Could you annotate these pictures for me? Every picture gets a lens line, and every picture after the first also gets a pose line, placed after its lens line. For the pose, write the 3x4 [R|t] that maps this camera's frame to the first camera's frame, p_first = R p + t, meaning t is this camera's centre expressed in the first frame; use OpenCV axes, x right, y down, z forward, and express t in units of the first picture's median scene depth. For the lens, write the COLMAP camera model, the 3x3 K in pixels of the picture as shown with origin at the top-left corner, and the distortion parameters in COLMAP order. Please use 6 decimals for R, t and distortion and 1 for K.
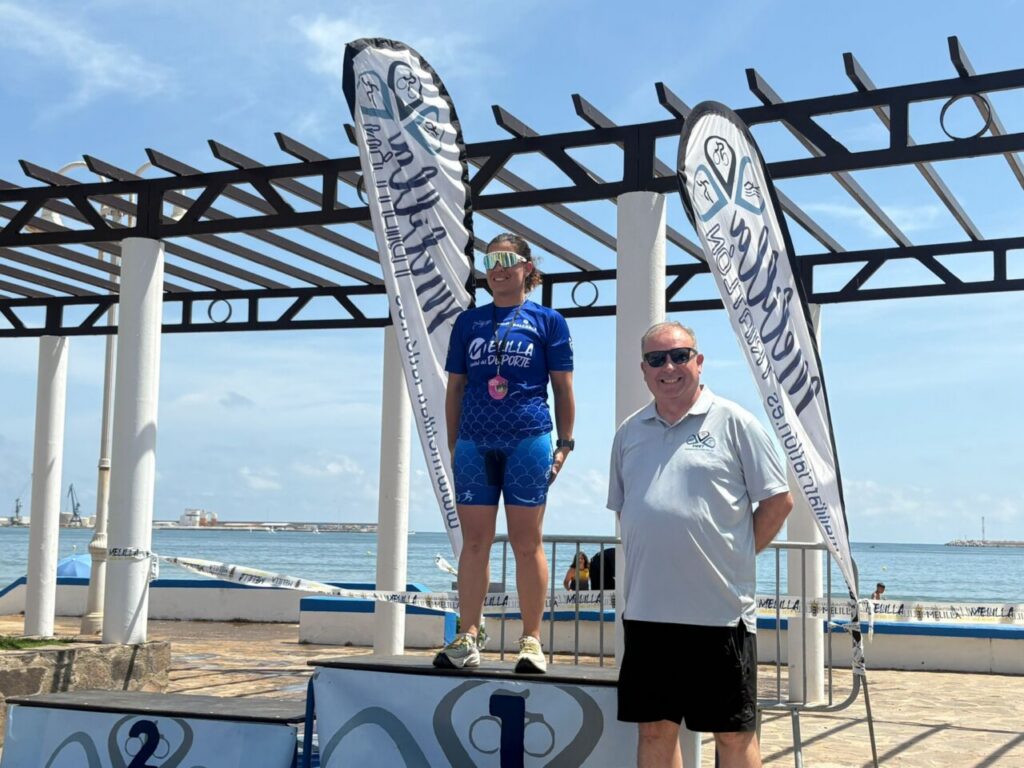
lens RADIAL K [[1307.3, 0, 506.9], [0, 1307.3, 401.3], [0, 0, 1]] dist [0.147531, -0.454635]
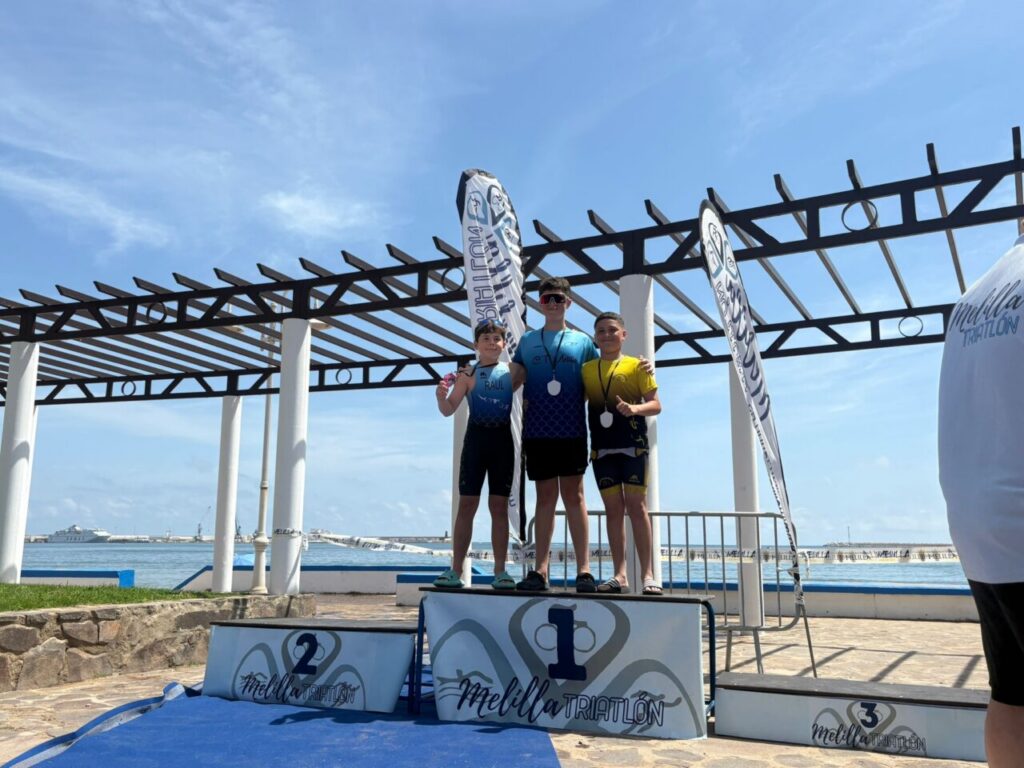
lens RADIAL K [[877.6, 0, 511.7], [0, 877.6, 393.0], [0, 0, 1]] dist [0.040495, -0.012202]
pose [[0.999719, -0.018275, -0.015075, -0.020523], [0.017221, 0.997585, -0.067295, 0.030338], [0.016268, 0.067016, 0.997619, 0.022049]]
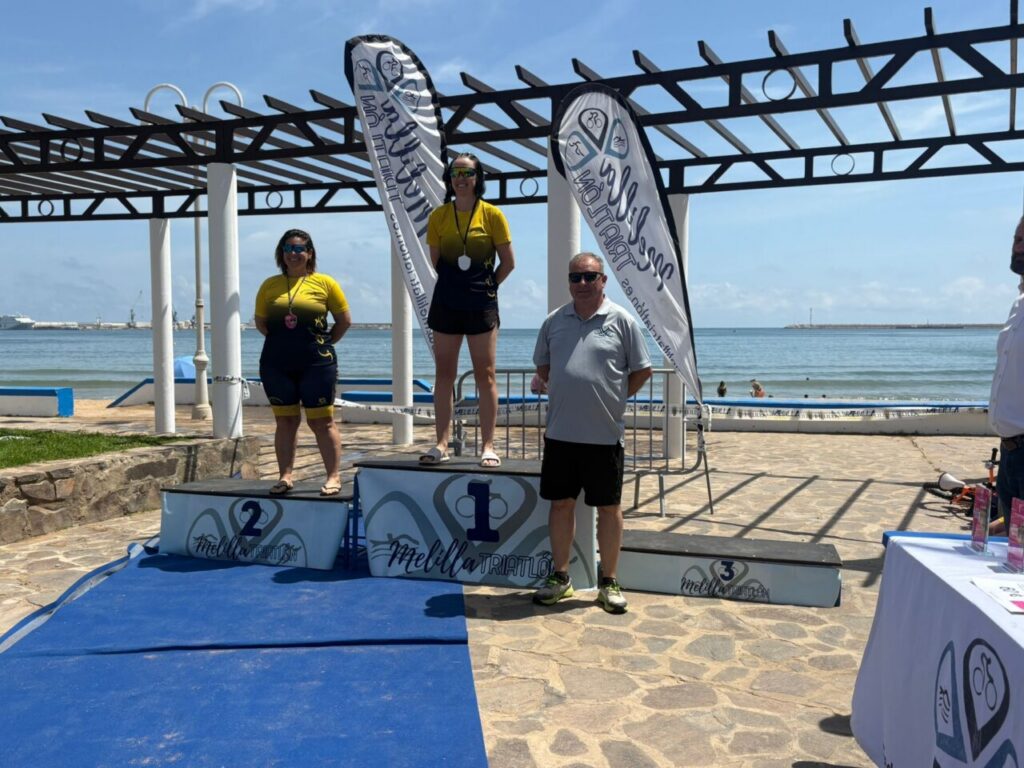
lens RADIAL K [[922.1, 0, 514.8], [0, 922.1, 386.0], [0, 0, 1]] dist [0.036522, -0.004458]
pose [[0.999117, -0.023773, 0.034637, 0.004752], [0.017834, 0.986518, 0.162680, -0.042108], [-0.038038, -0.161919, 0.986071, -0.052641]]
